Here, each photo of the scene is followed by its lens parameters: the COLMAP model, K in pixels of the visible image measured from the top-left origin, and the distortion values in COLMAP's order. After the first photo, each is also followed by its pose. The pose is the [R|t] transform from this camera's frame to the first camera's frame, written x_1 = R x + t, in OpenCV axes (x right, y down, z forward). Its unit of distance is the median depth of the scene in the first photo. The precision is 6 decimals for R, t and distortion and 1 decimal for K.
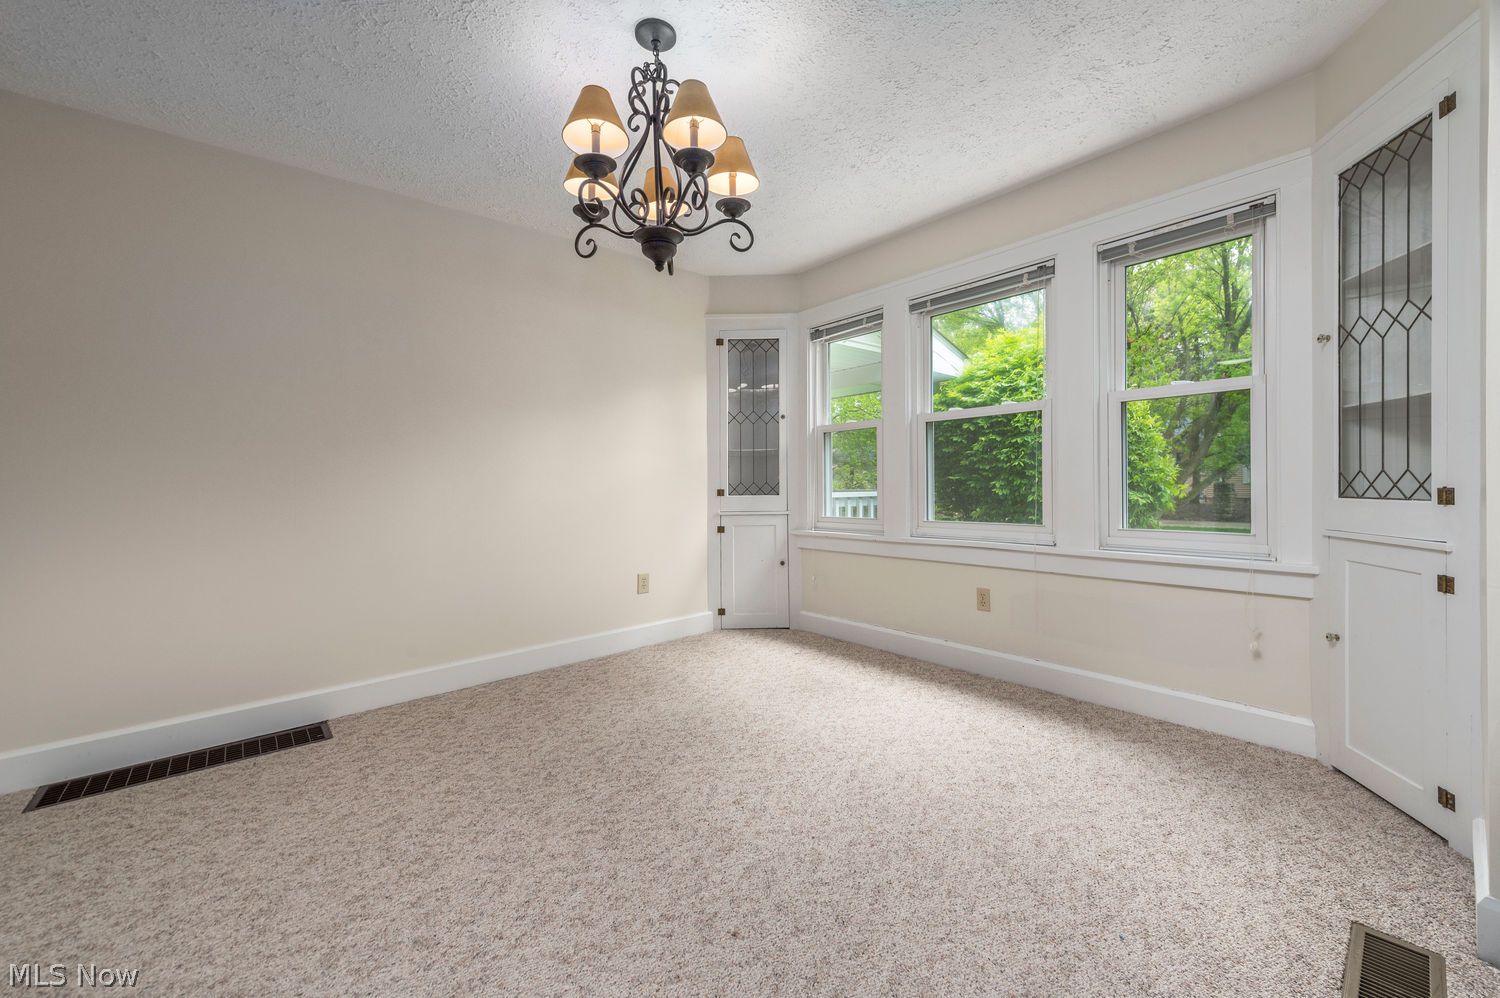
lens RADIAL K [[591.7, 0, 779.7], [0, 591.7, 485.5], [0, 0, 1]] dist [0.012033, -0.001272]
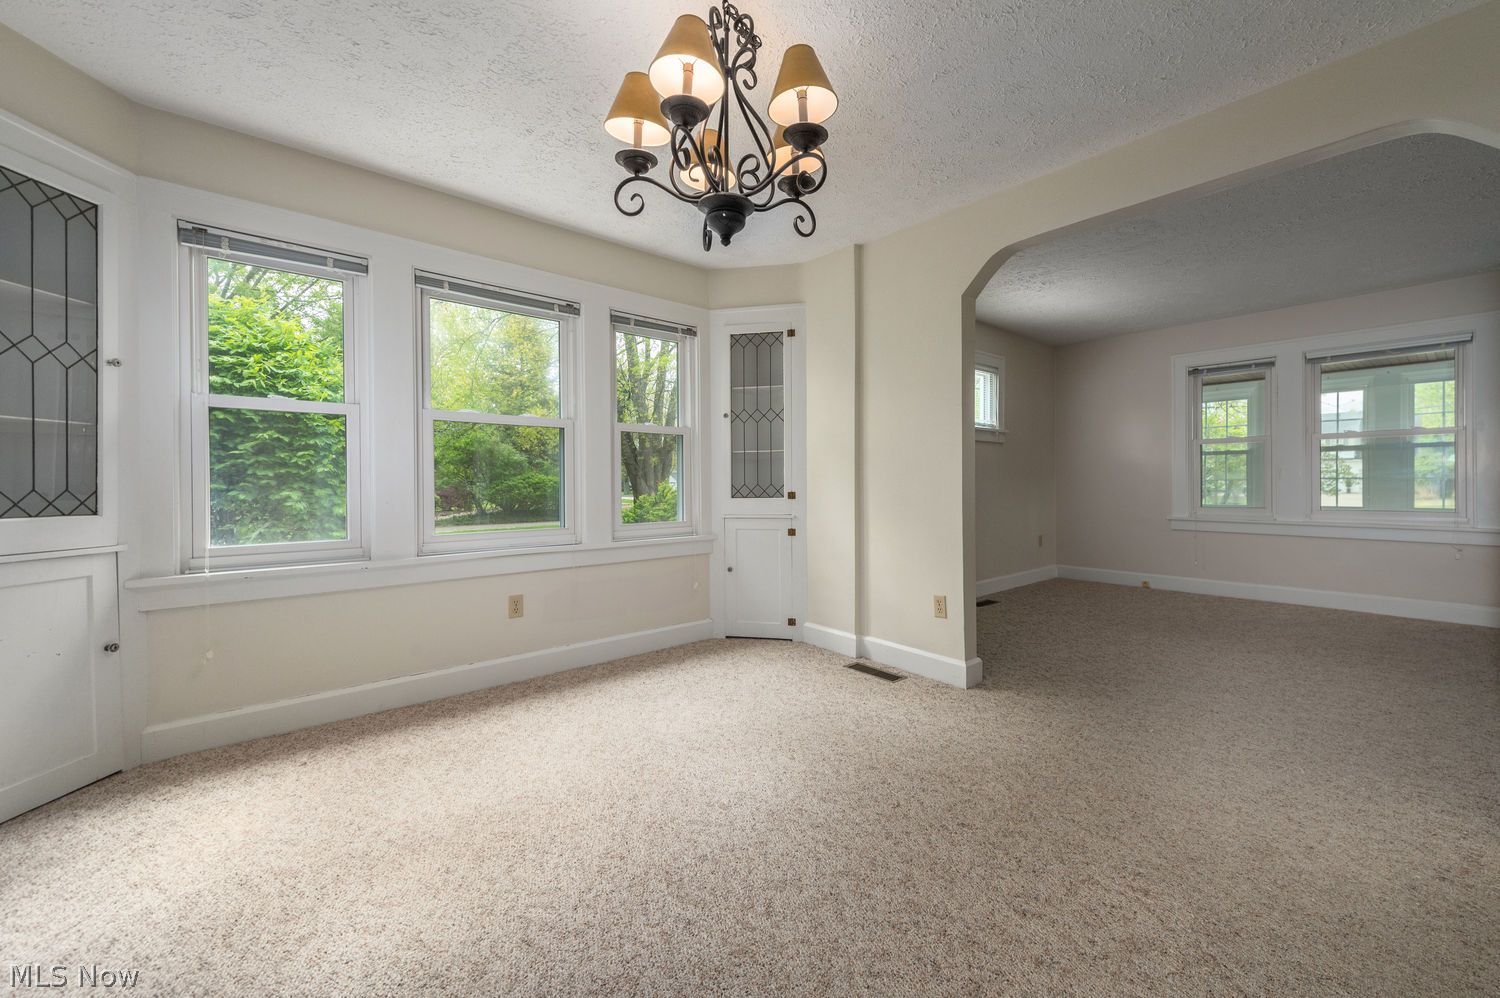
lens RADIAL K [[591.7, 0, 750.9], [0, 591.7, 493.9], [0, 0, 1]] dist [0.012033, -0.001272]
pose [[0.031581, 0.001130, 0.999501, -0.659591], [0.011681, 0.999931, -0.001500, 0.006965], [-0.999433, 0.011723, 0.031566, 0.571232]]
